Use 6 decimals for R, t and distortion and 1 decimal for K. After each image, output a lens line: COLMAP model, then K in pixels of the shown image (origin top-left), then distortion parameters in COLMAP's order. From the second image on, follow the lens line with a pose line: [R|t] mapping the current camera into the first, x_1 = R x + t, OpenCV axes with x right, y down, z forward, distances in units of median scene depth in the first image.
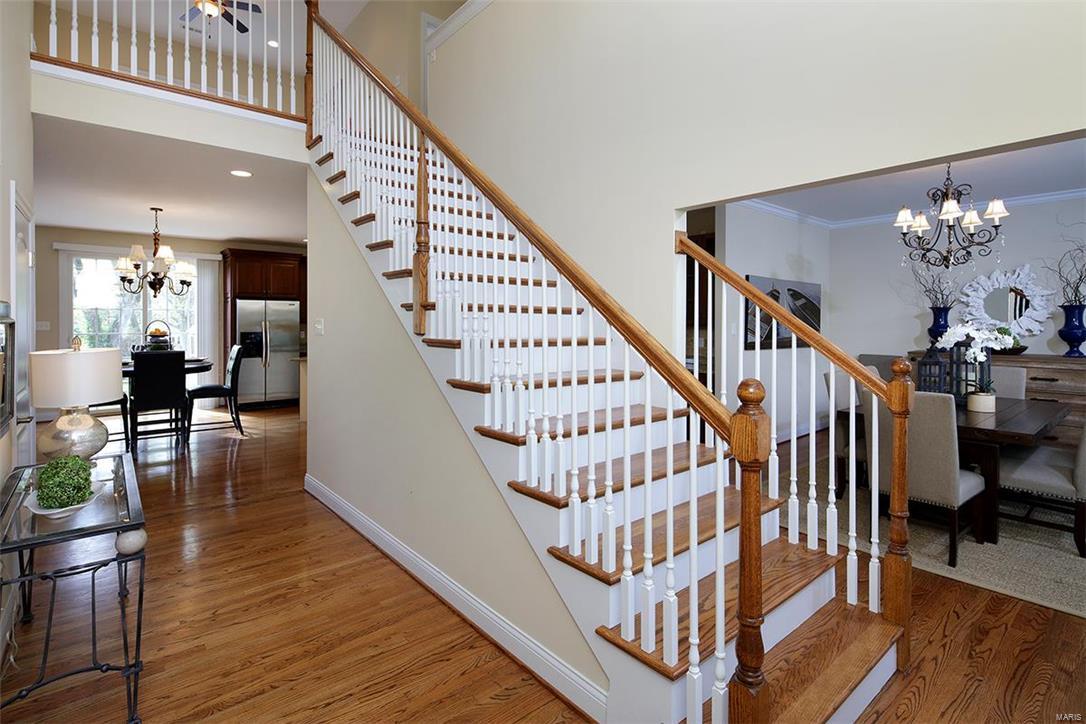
lens RADIAL K [[575.0, 0, 544.2], [0, 575.0, 333.2], [0, 0, 1]] dist [-0.000200, -0.000659]
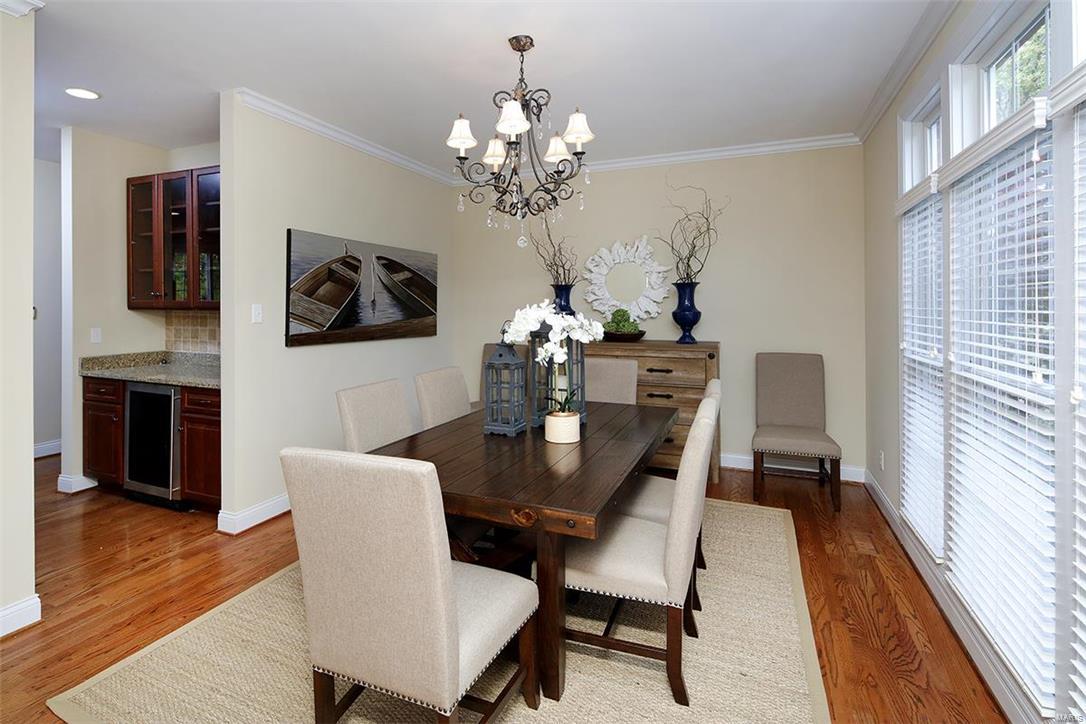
lens RADIAL K [[519.0, 0, 543.8], [0, 519.0, 308.6], [0, 0, 1]] dist [0.003807, -0.000727]
pose [[0.904768, -0.003350, 0.425892, 0.466870], [0.009023, 0.999895, -0.011305, -0.004082], [-0.425810, 0.014071, 0.904703, 0.455133]]
